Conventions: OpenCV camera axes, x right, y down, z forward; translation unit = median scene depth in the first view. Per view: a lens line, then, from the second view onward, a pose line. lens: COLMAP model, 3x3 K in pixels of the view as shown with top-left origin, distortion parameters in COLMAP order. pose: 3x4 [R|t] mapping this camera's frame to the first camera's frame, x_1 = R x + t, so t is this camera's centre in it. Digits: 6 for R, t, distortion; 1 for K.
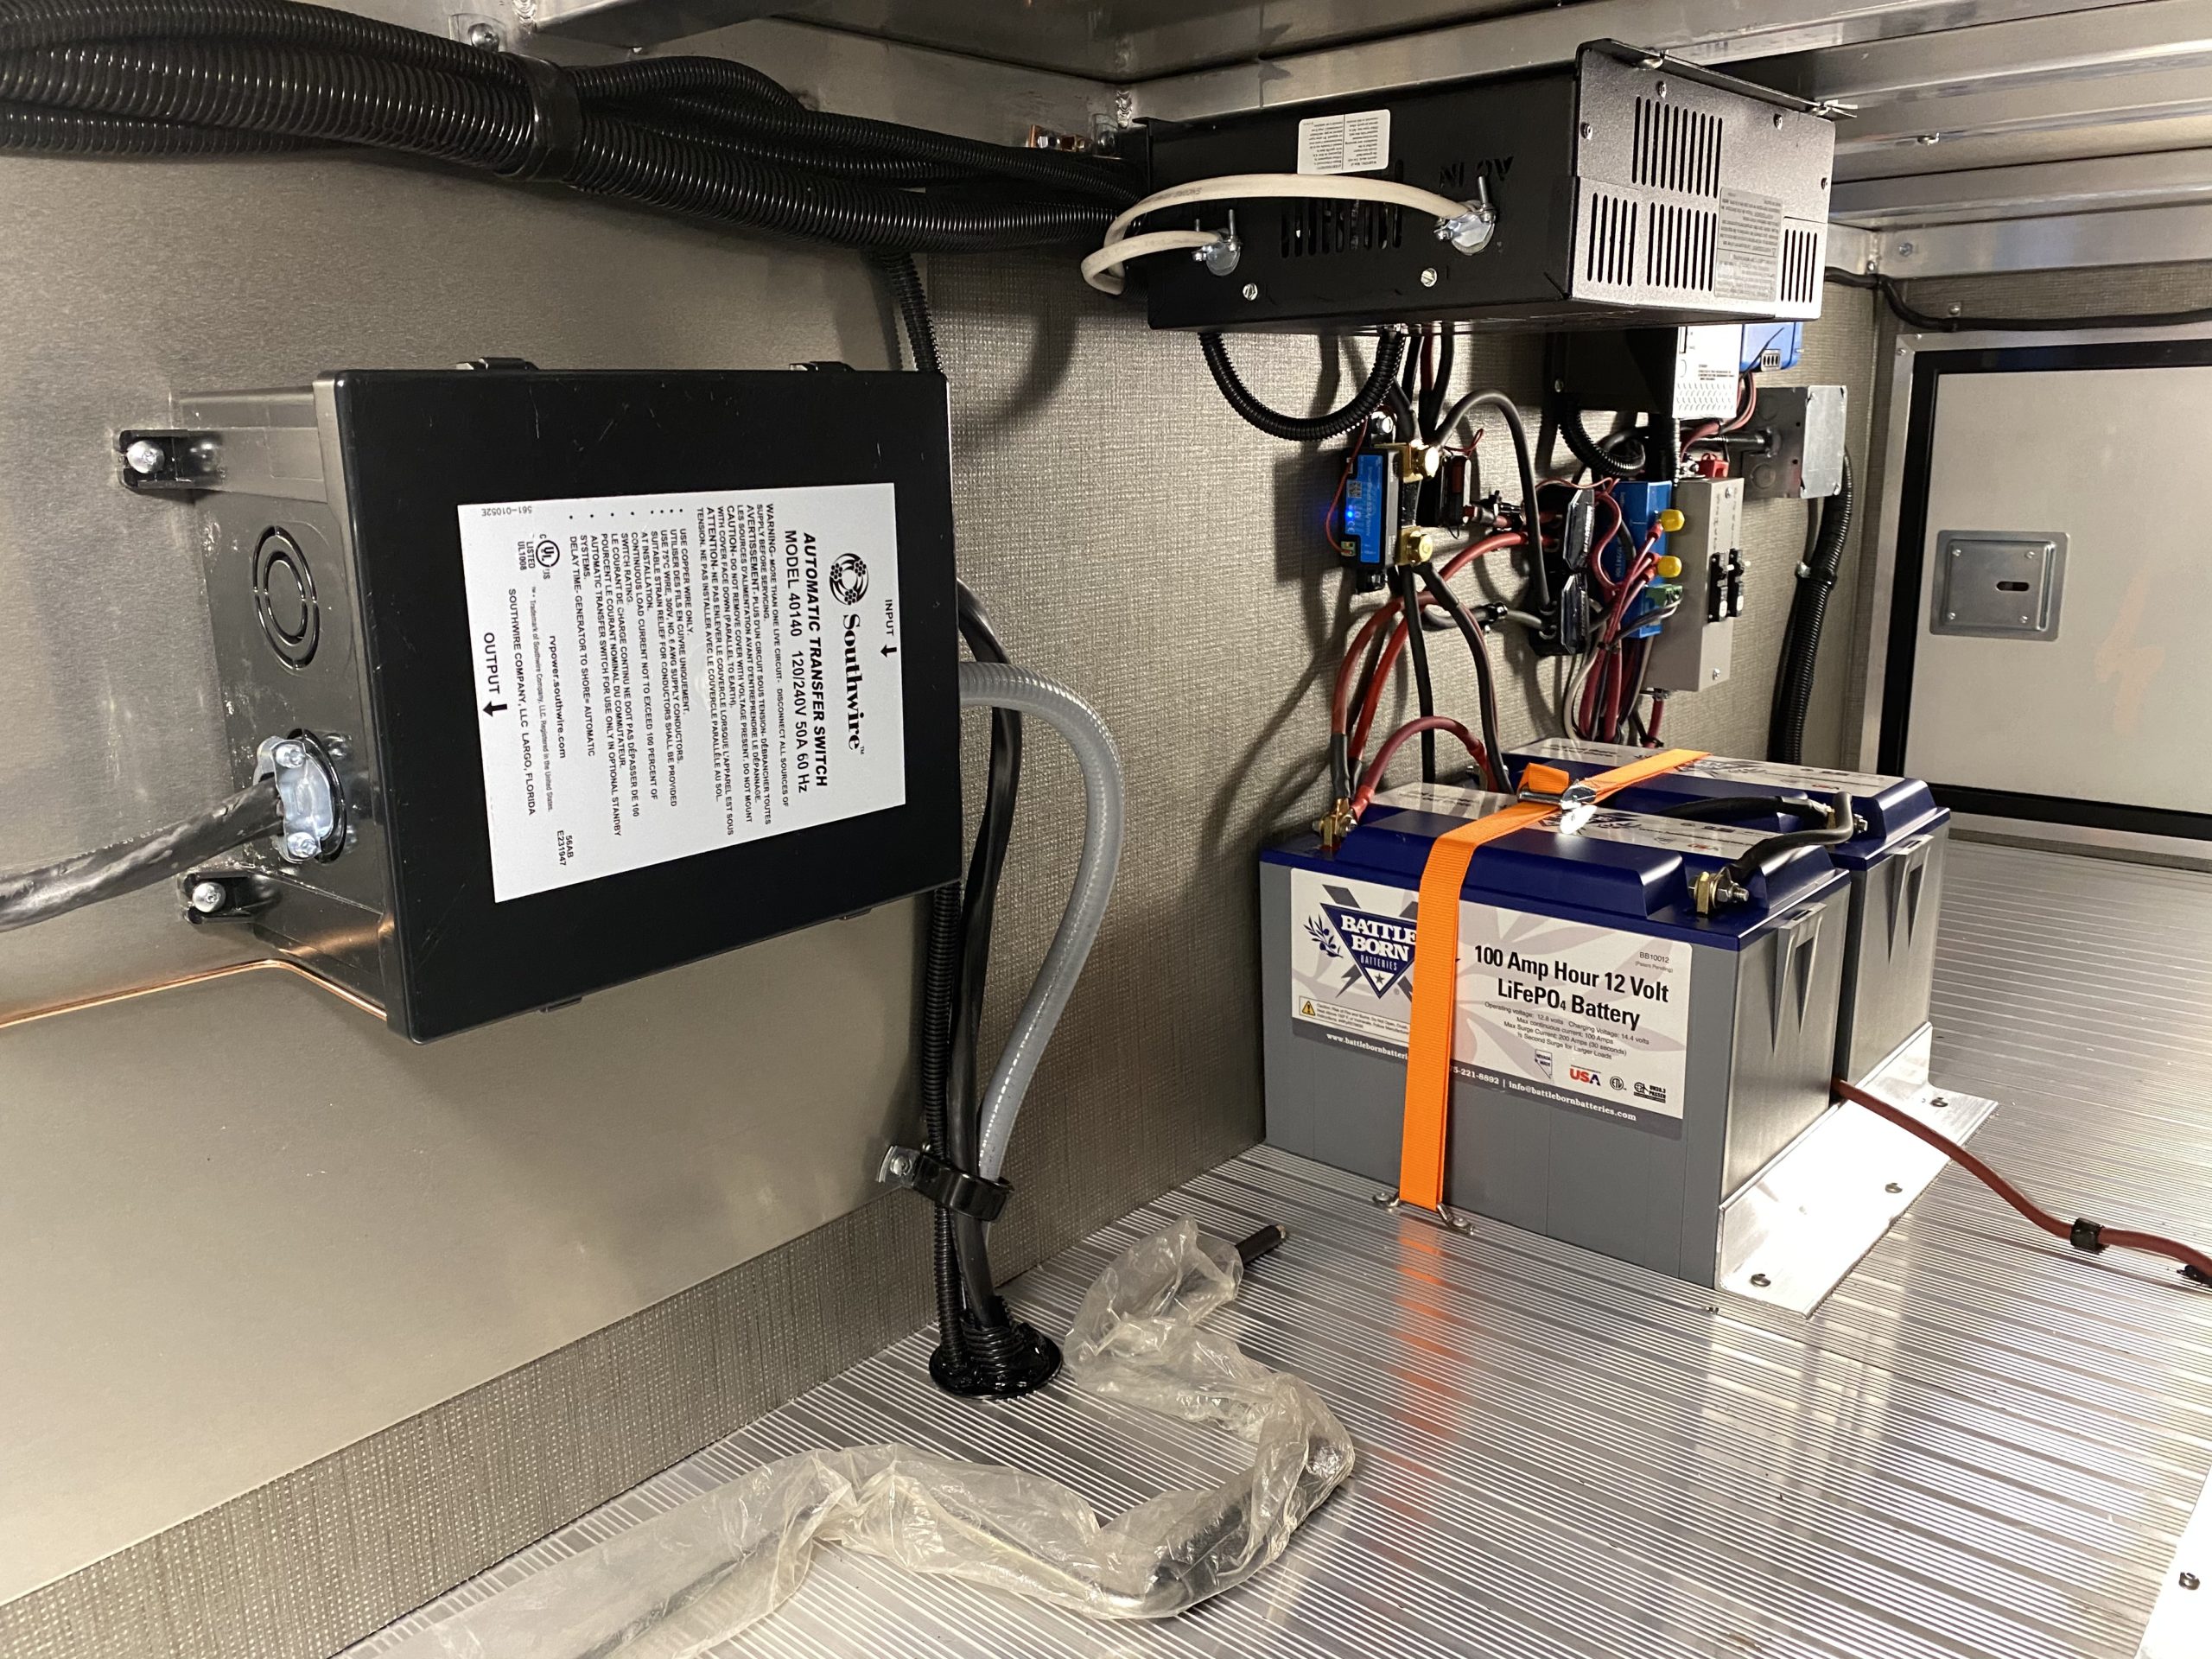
lens RADIAL K [[1722.9, 0, 1107.1], [0, 1722.9, 825.8], [0, 0, 1]] dist [0.002787, 0.003981]
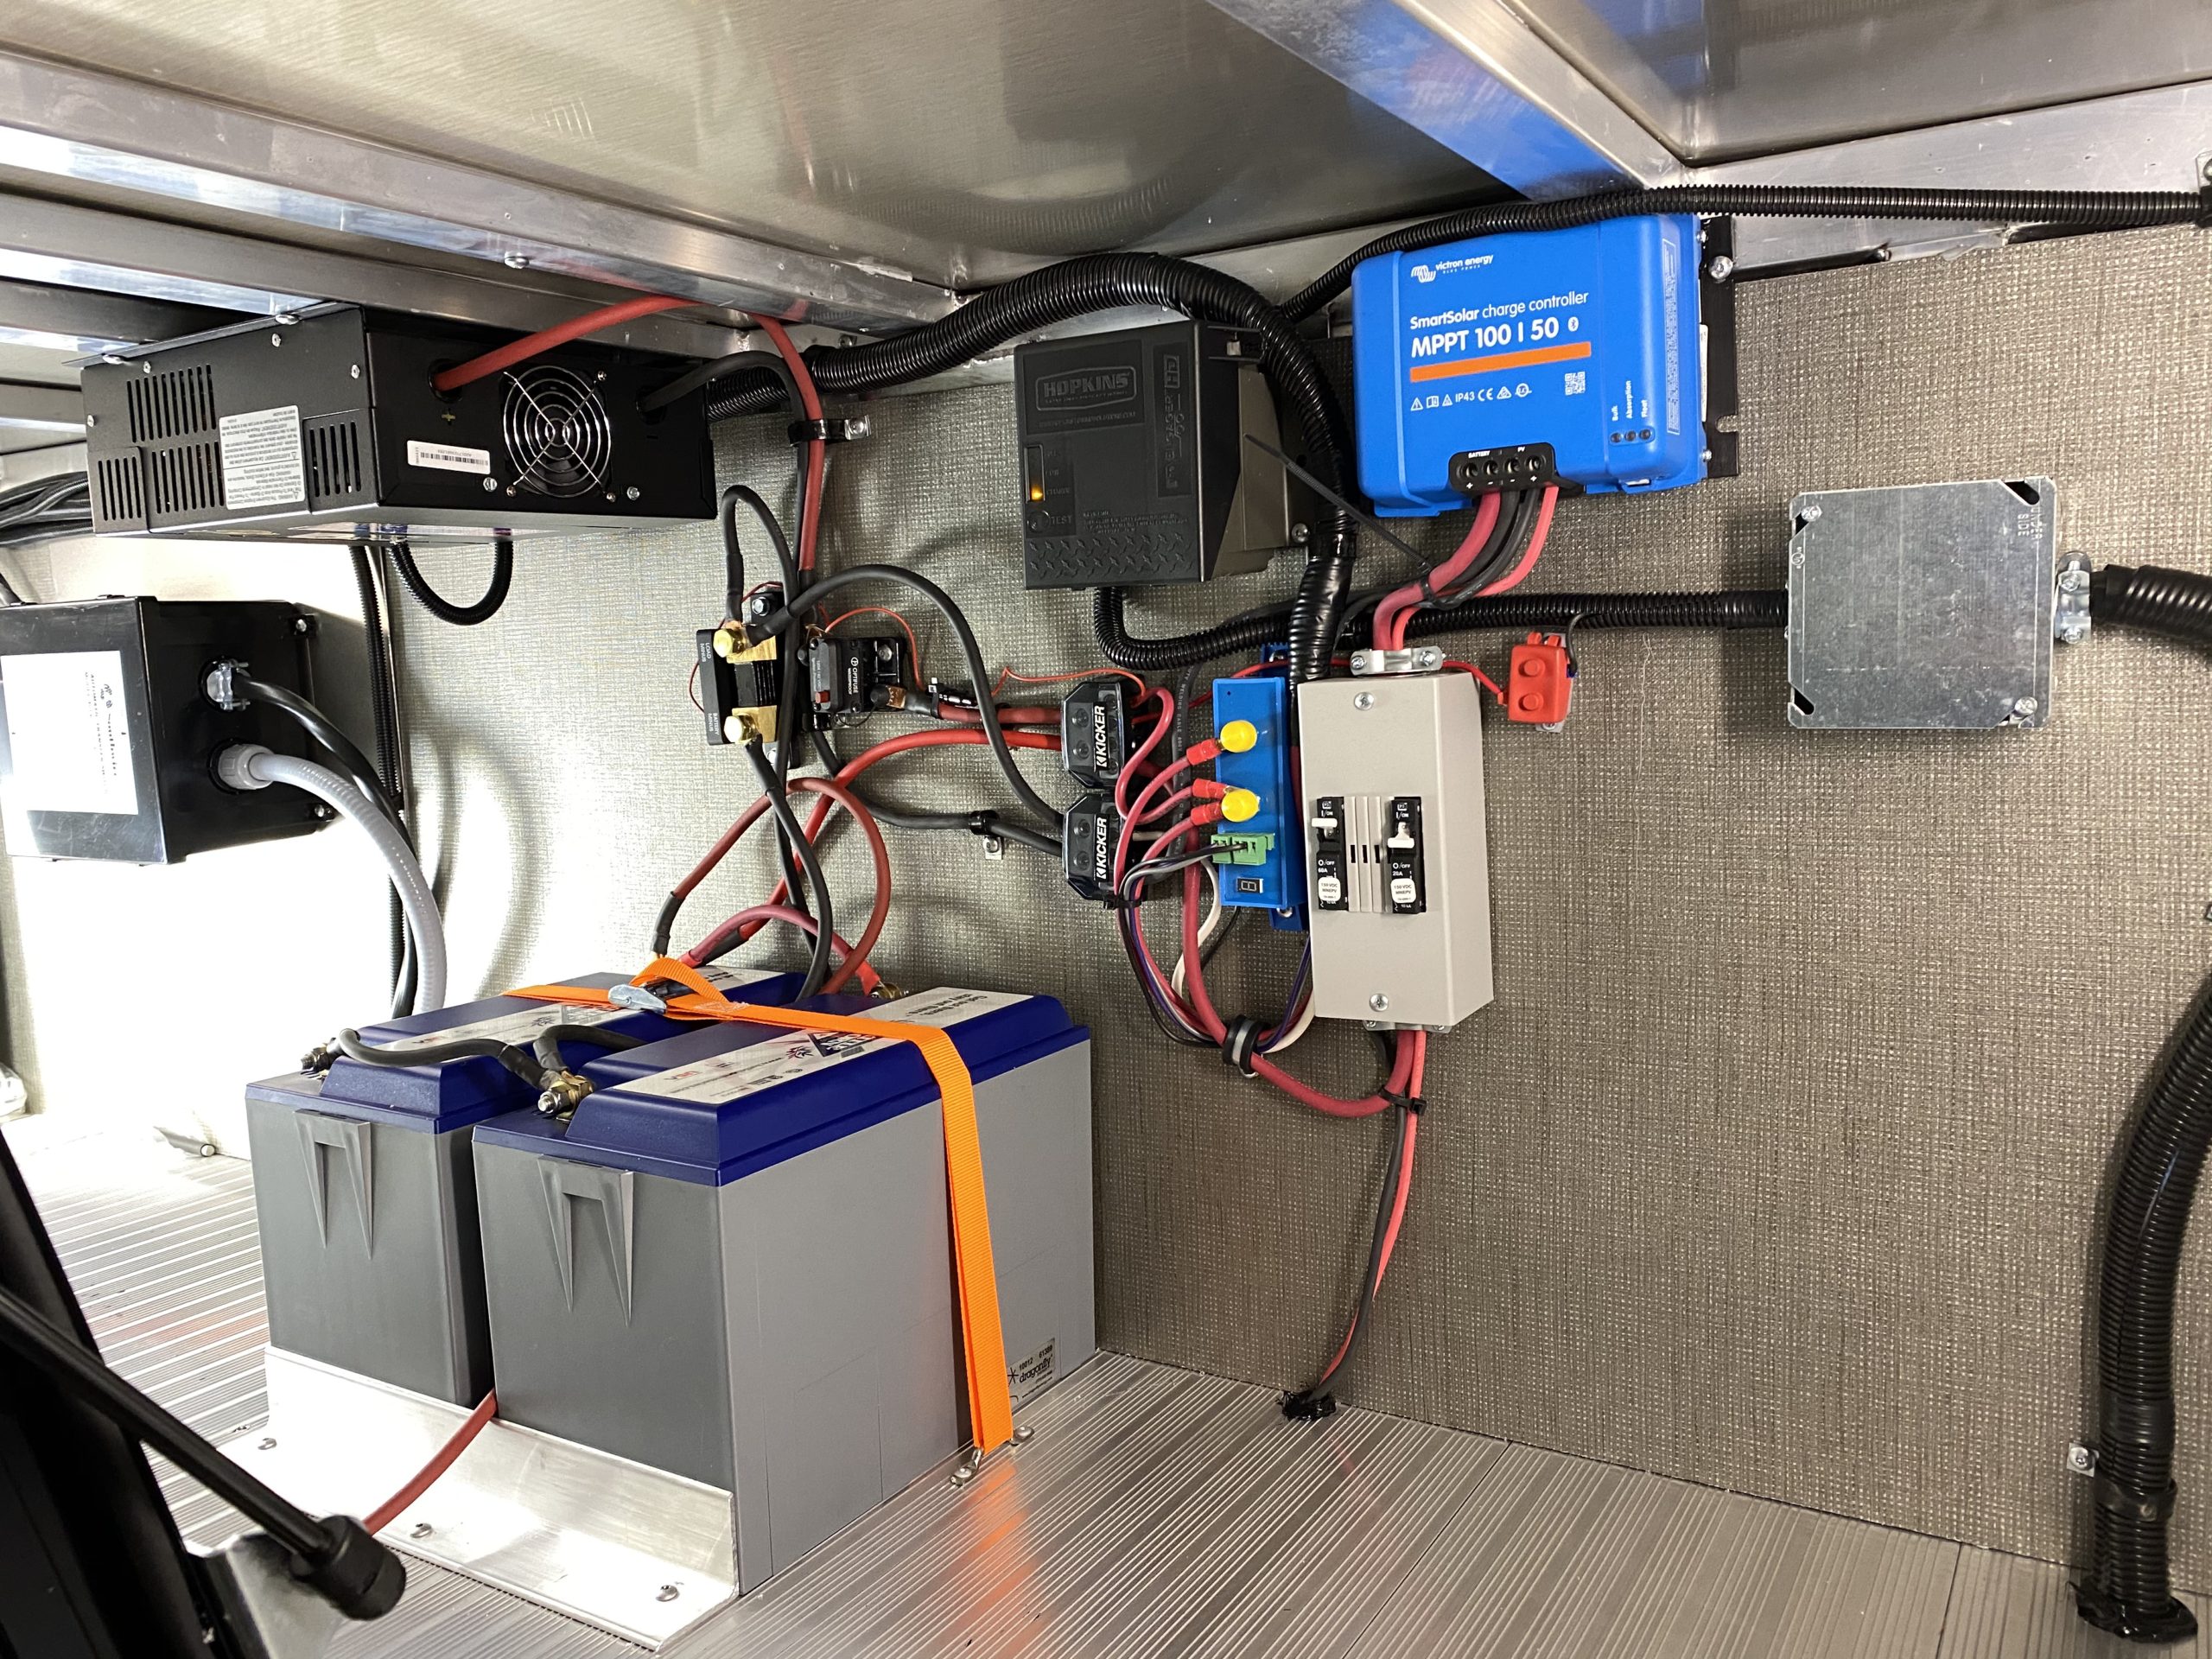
lens RADIAL K [[1722.9, 0, 1092.3], [0, 1722.9, 825.7], [0, 0, 1]] dist [0.002787, 0.003981]
pose [[0.163748, 0.116176, -0.979638, 1.773962], [-0.197015, 0.976888, 0.082918, -0.334264], [0.966629, 0.179426, 0.182852, 1.508321]]
